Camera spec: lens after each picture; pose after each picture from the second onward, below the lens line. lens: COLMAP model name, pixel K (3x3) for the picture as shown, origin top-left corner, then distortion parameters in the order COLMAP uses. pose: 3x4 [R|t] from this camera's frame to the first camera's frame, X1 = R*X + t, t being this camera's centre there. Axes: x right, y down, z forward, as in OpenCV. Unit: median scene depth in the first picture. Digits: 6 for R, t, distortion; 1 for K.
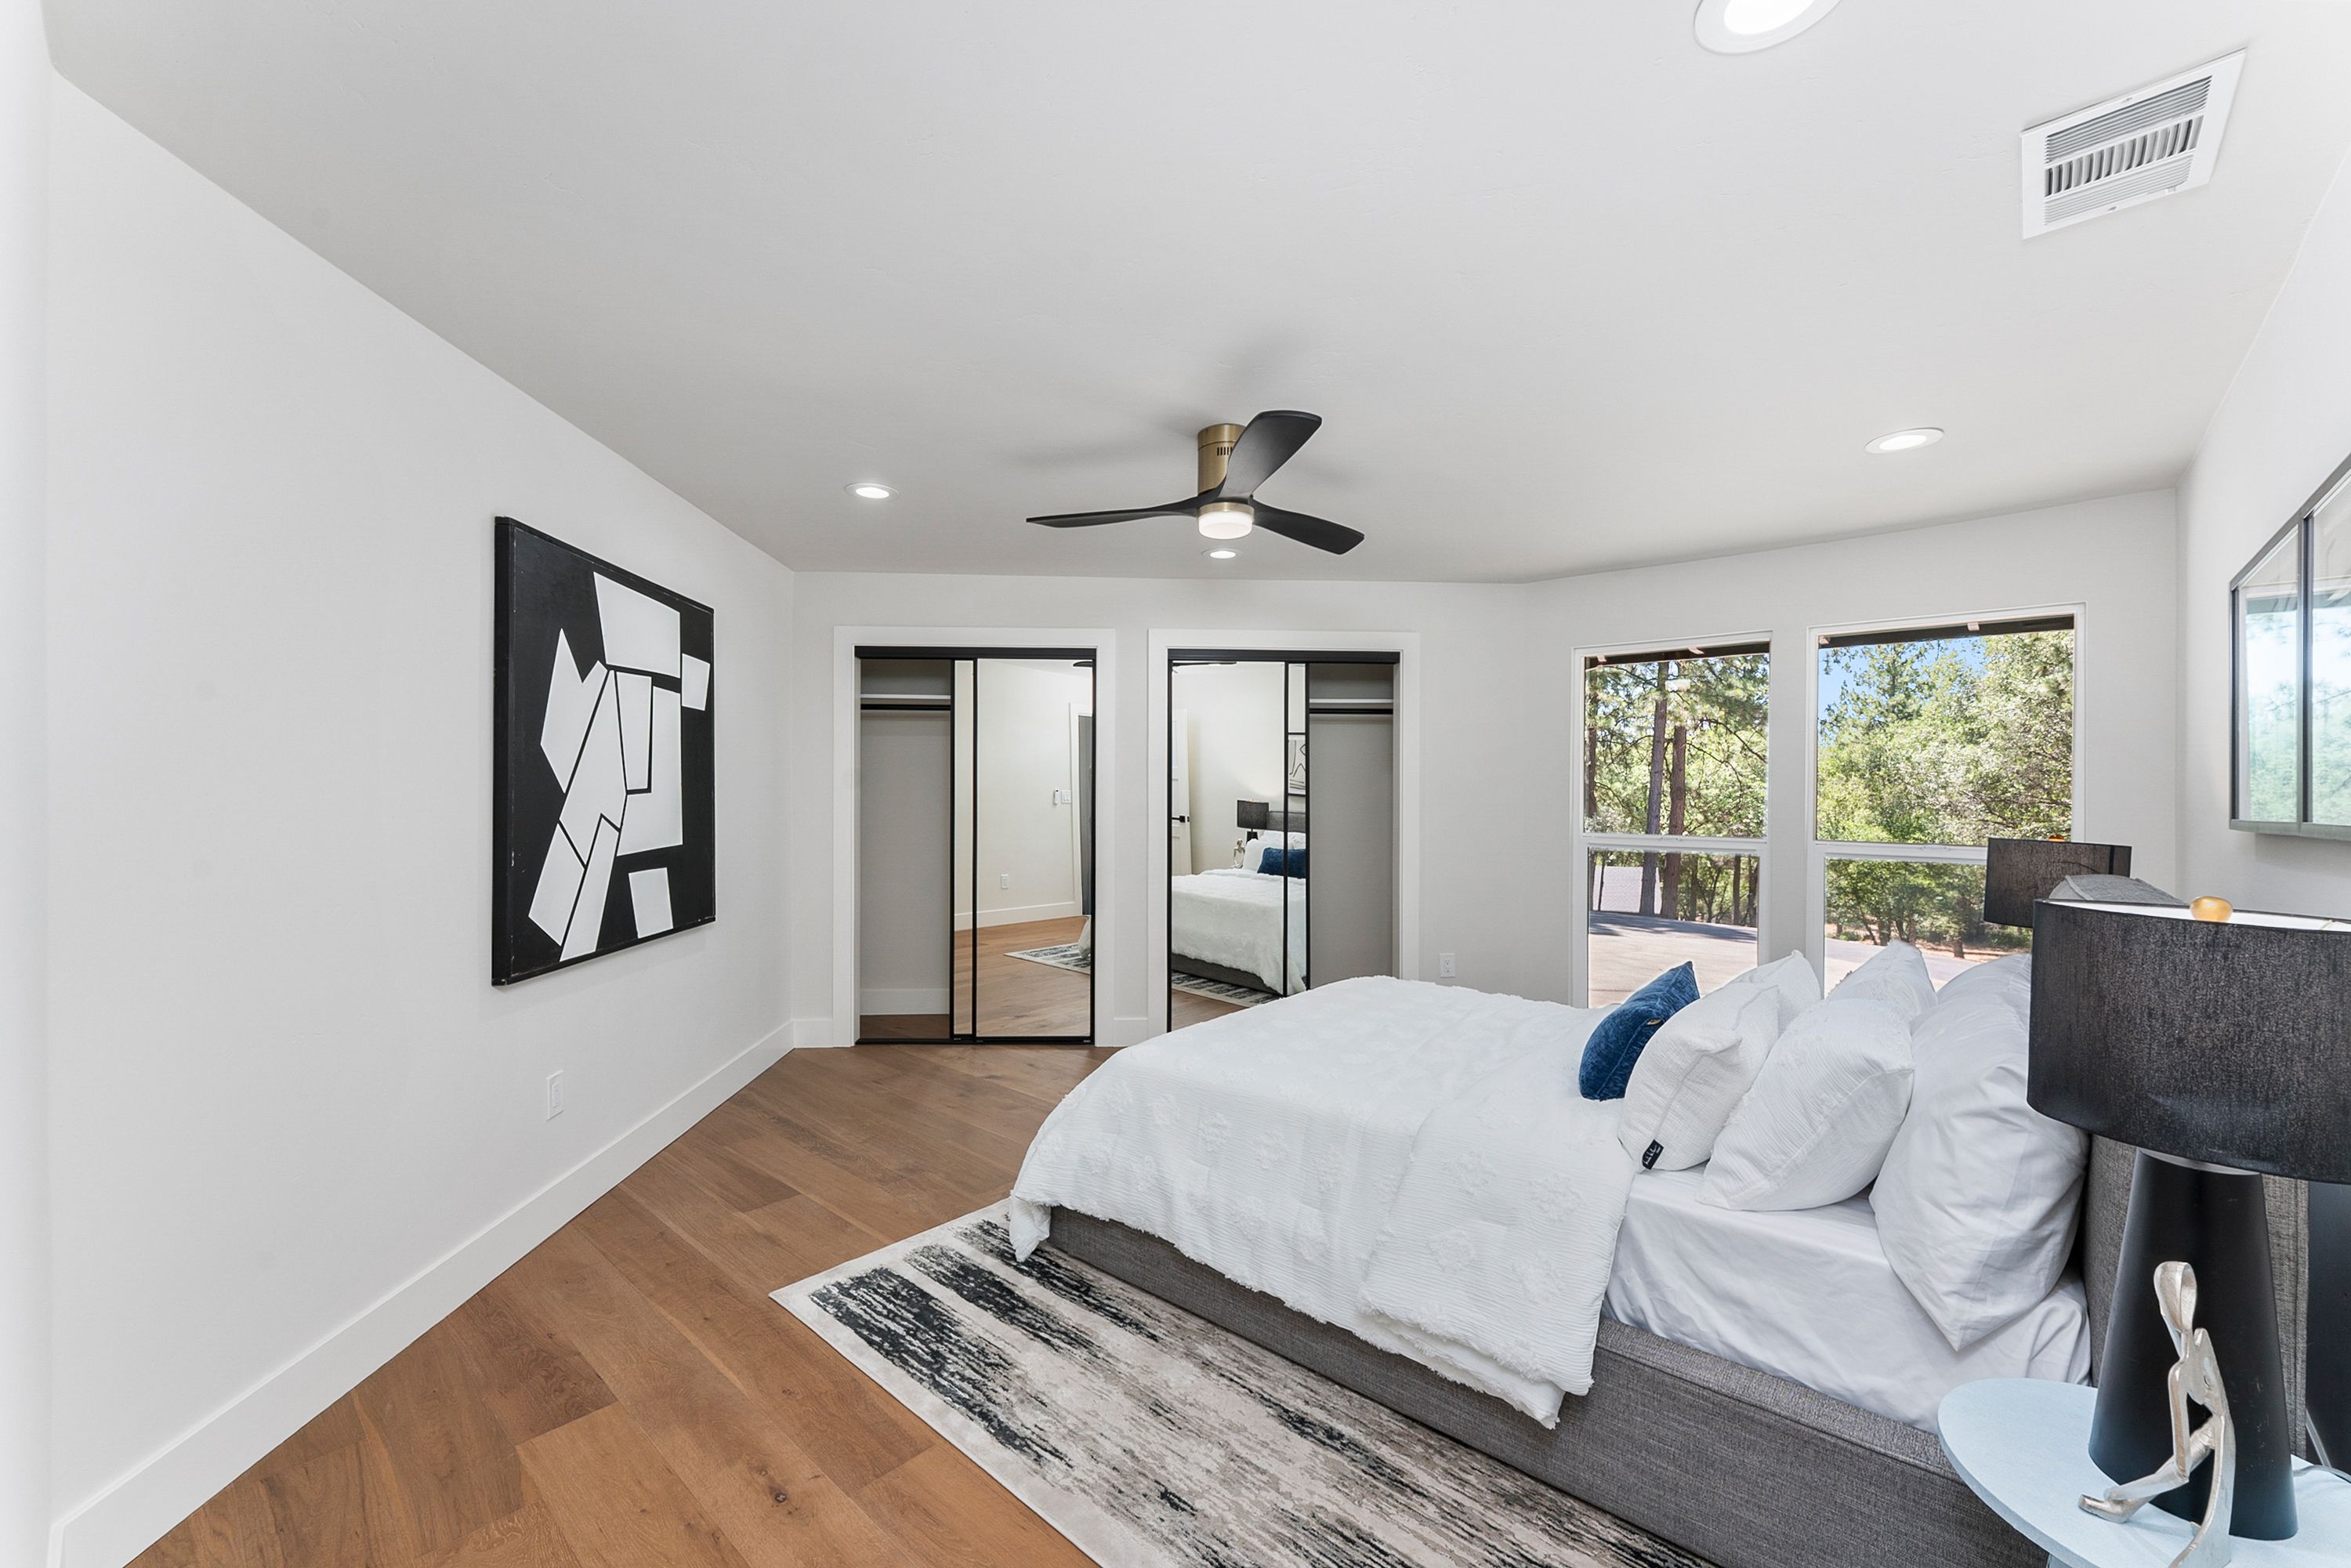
lens RADIAL K [[932.7, 0, 1172.1], [0, 932.7, 791.5], [0, 0, 1]] dist [0.001938, -0.000117]
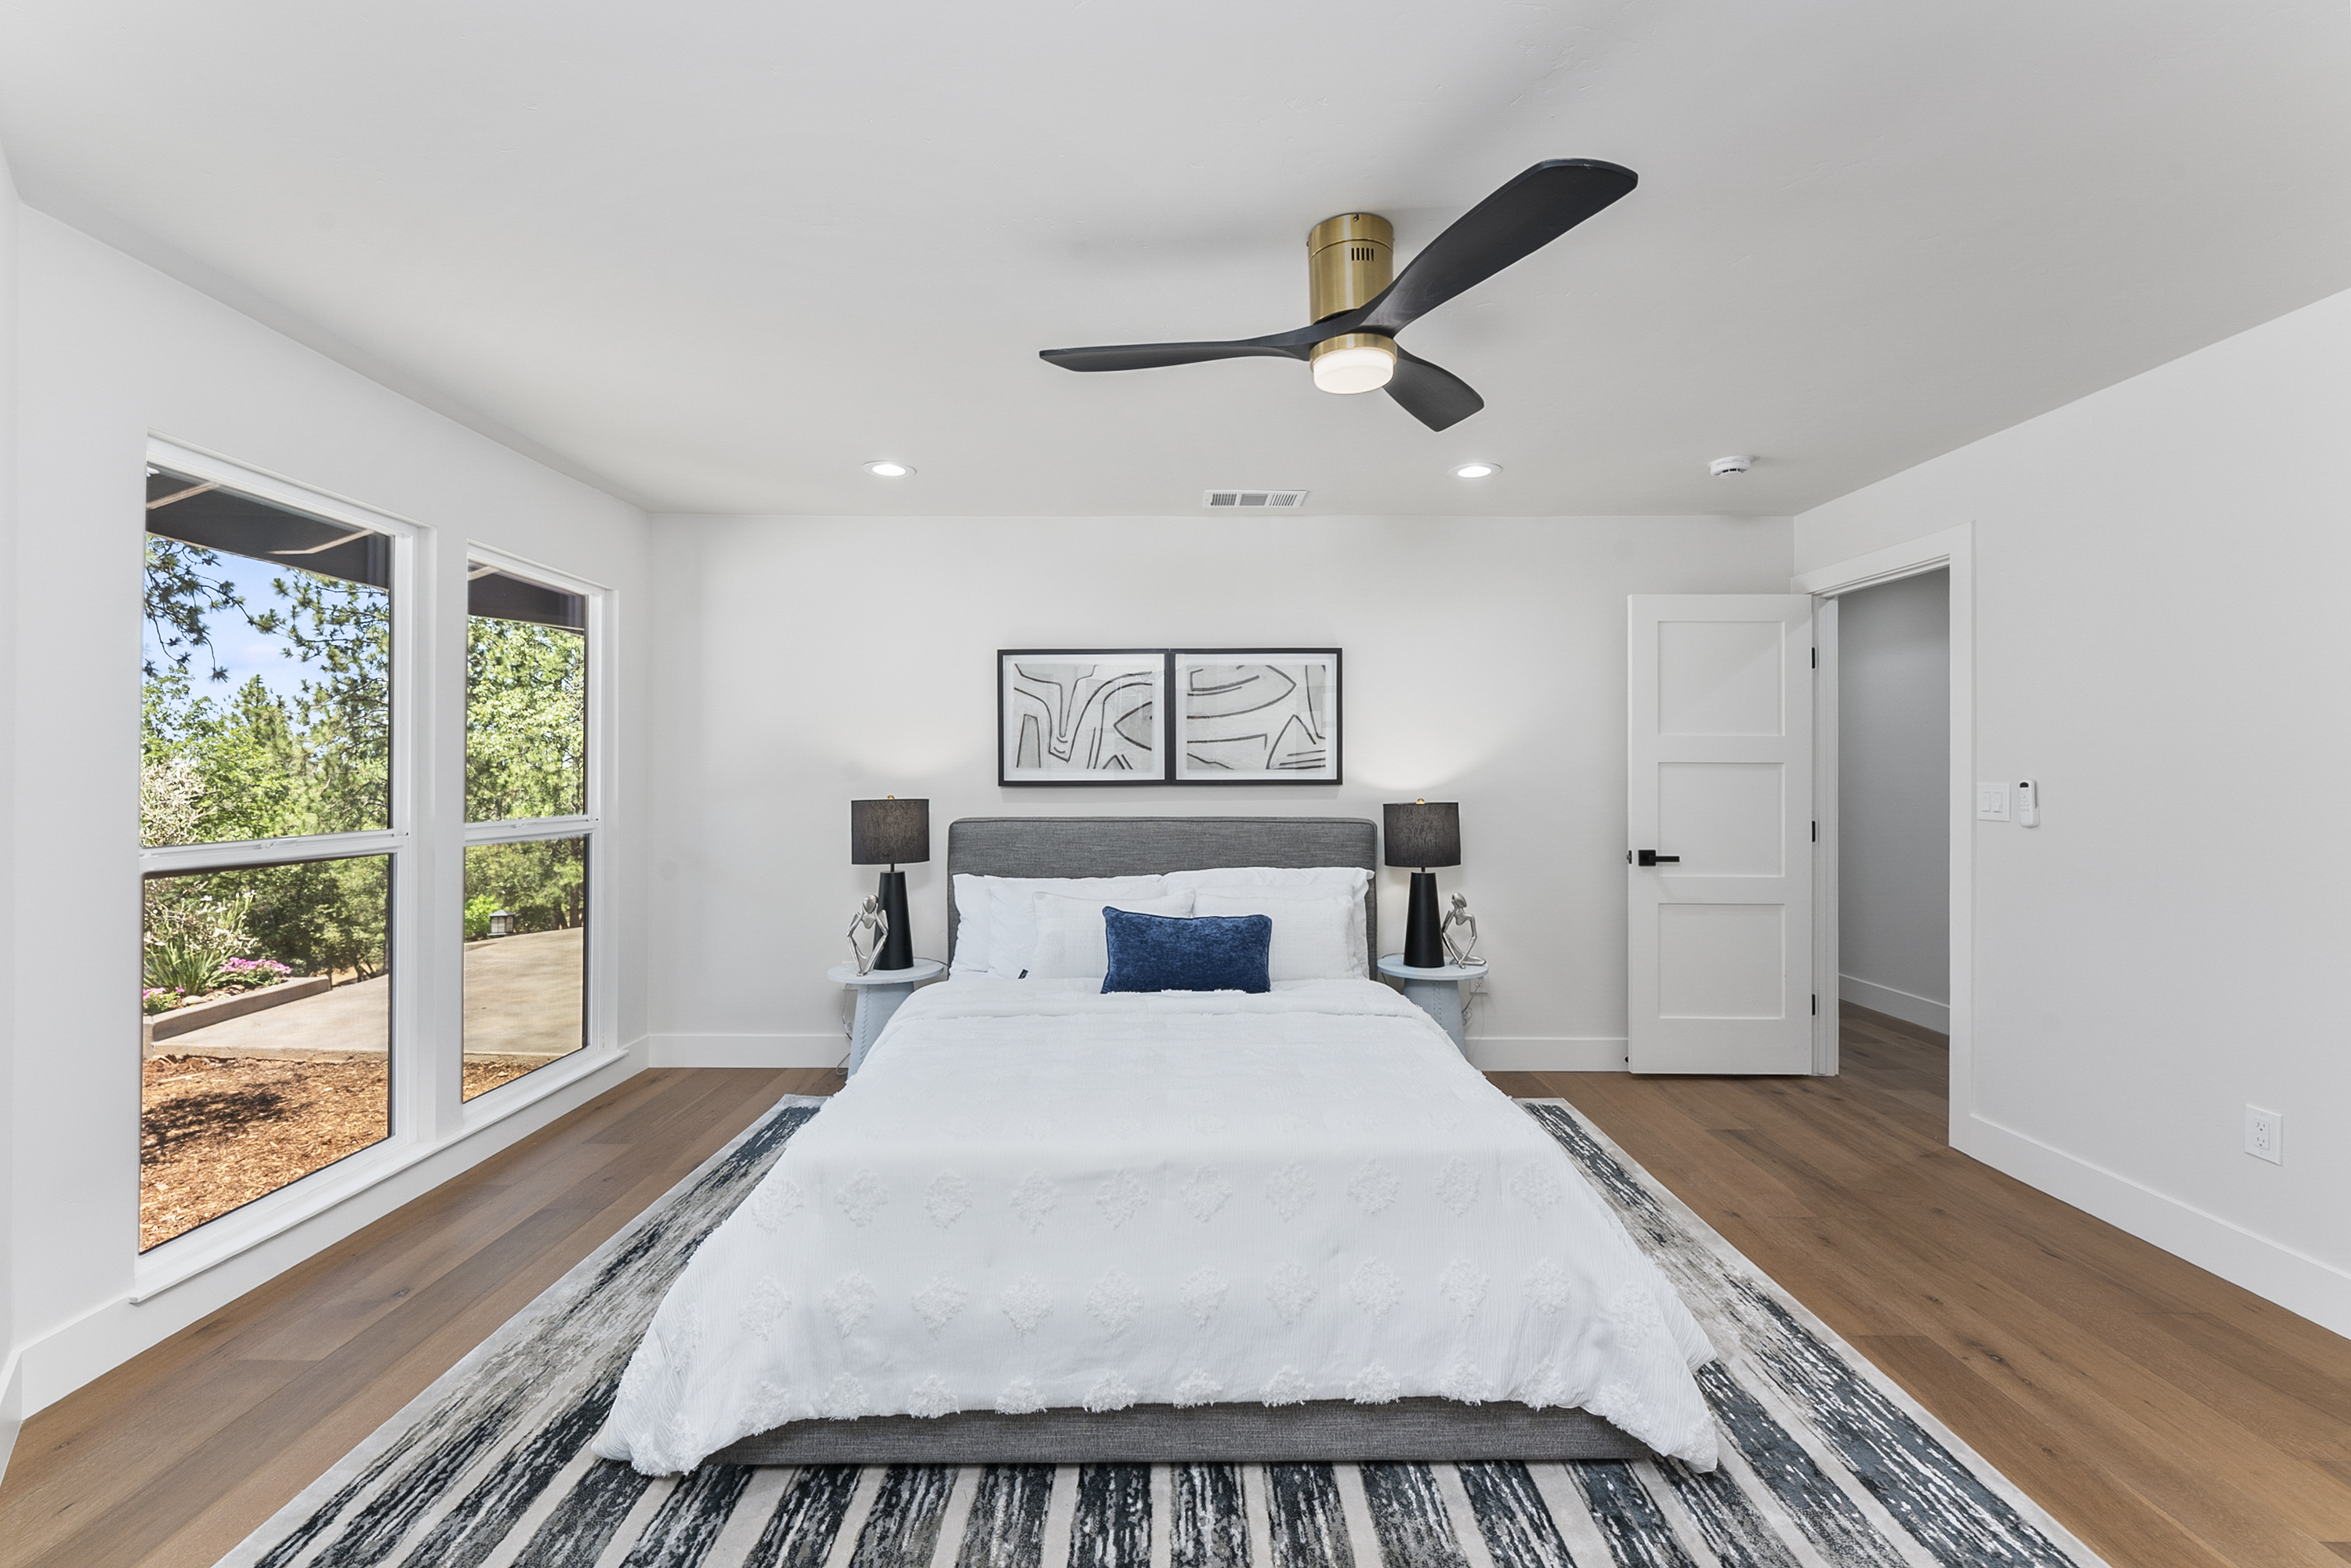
lens RADIAL K [[967.6, 0, 1170.5], [0, 967.6, 778.4], [0, 0, 1]] dist [-0.003514, -0.000218]
pose [[-0.673761, -0.007307, 0.738913, -0.480780], [-0.006828, 0.999970, 0.003663, 0.005715], [-0.738918, -0.002577, -0.673791, 2.044218]]
